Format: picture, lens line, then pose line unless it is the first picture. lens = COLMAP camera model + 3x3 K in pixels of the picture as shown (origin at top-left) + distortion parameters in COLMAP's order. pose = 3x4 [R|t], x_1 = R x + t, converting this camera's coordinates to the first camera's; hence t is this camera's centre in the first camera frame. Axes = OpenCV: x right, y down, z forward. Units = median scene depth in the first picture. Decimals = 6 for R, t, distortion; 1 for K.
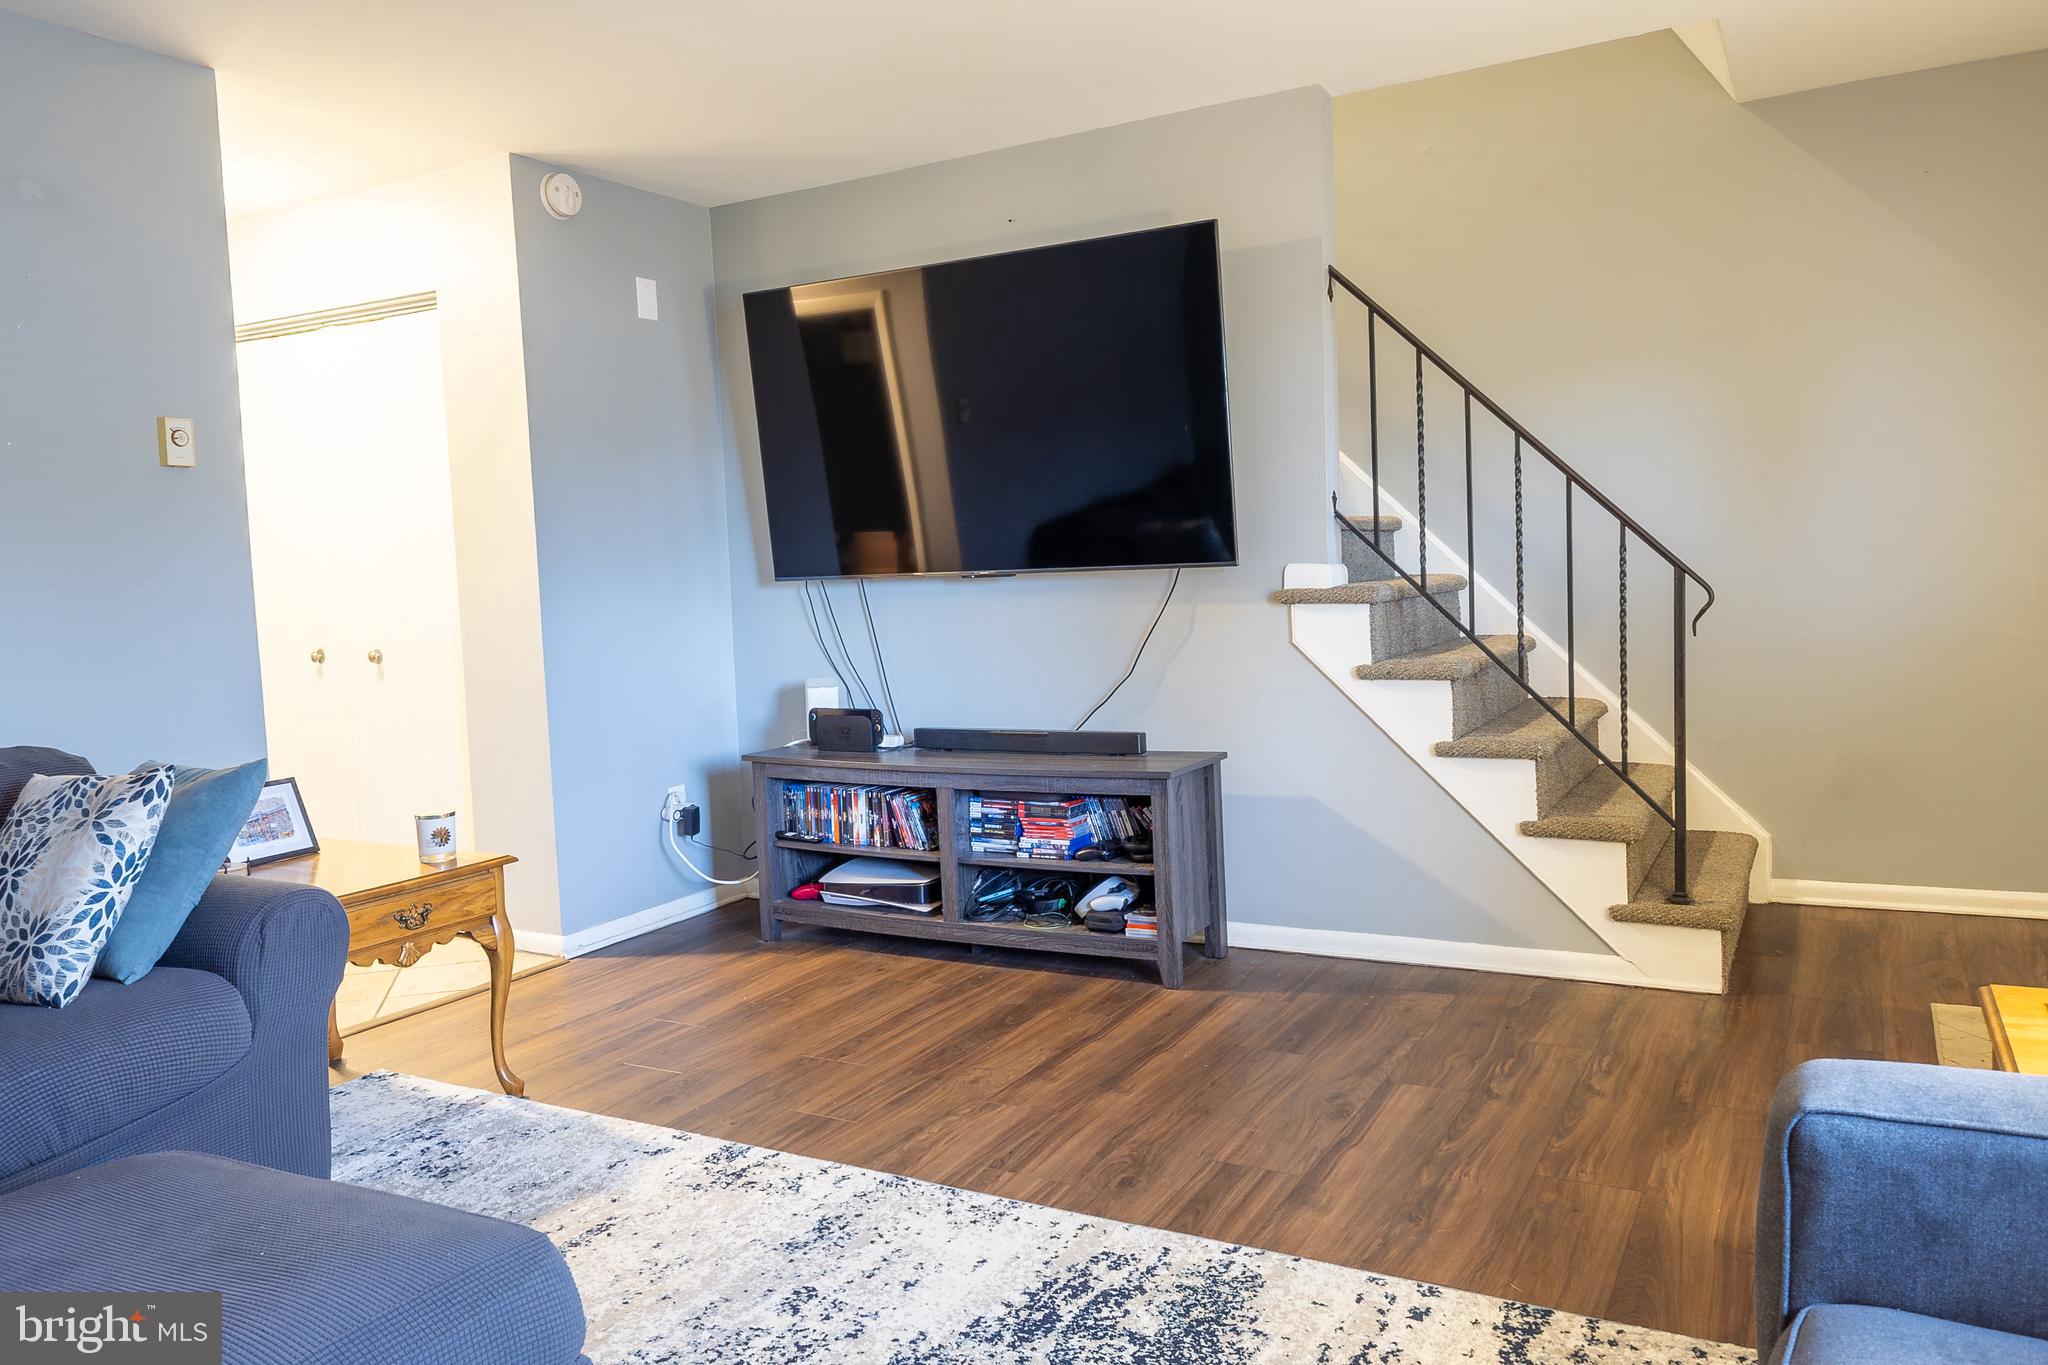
lens RADIAL K [[1529.6, 0, 1018.8], [0, 1529.6, 672.8], [0, 0, 1]] dist [0.029690, -0.031212]
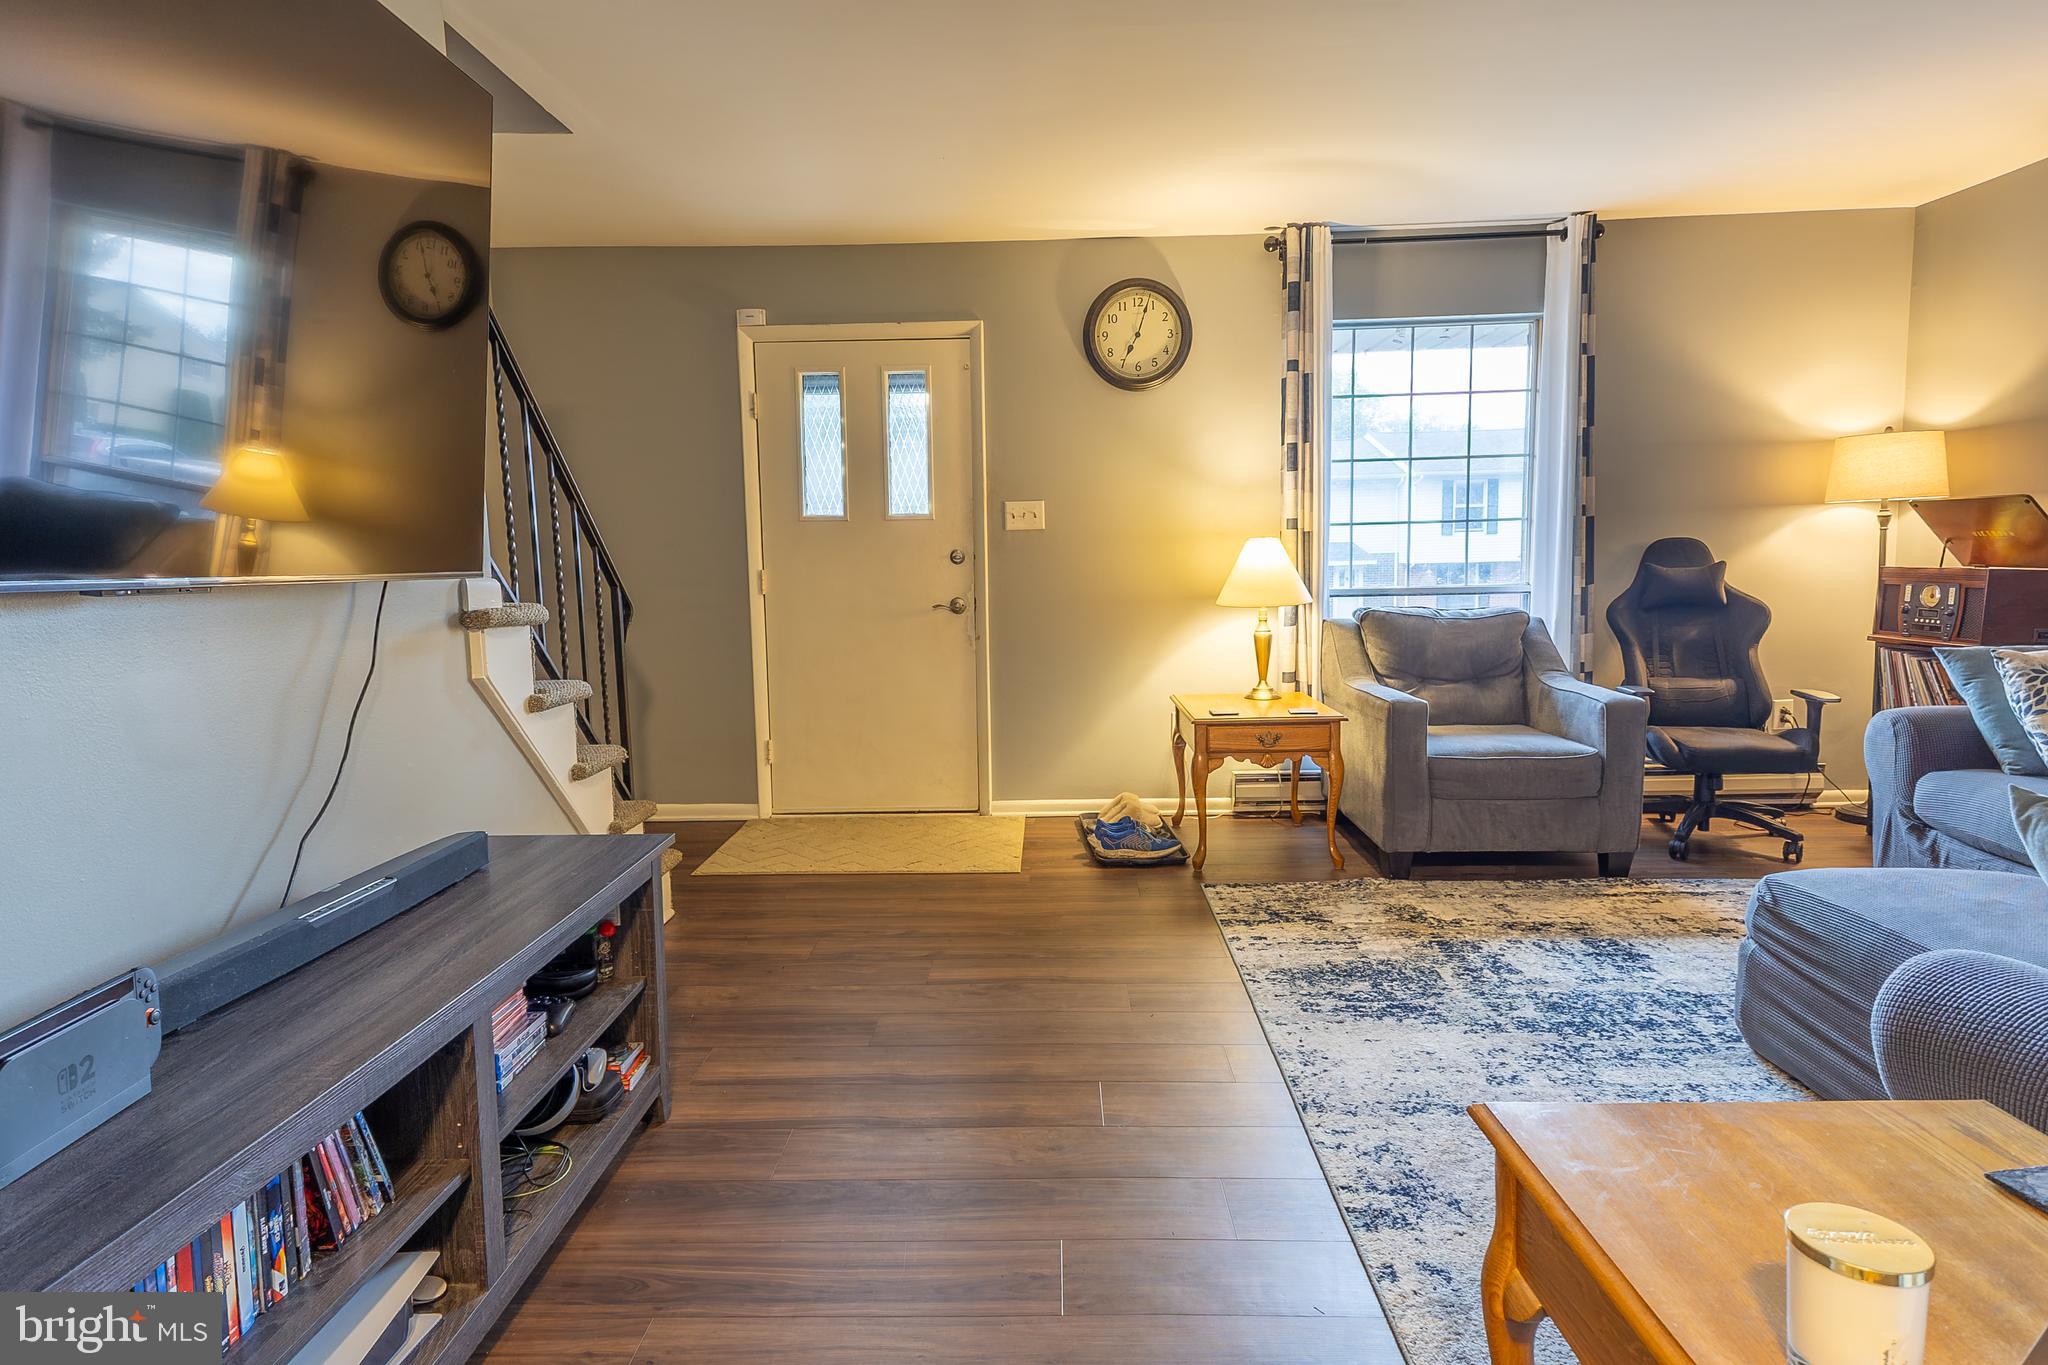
lens RADIAL K [[1073.9, 0, 1012.5], [0, 1073.9, 673.9], [0, 0, 1]] dist [0.018083, -0.002026]
pose [[-0.461104, -0.046695, 0.886117, -0.808430], [0.100484, 0.989443, 0.104428, -0.105980], [-0.881638, 0.137193, -0.451544, 1.831220]]
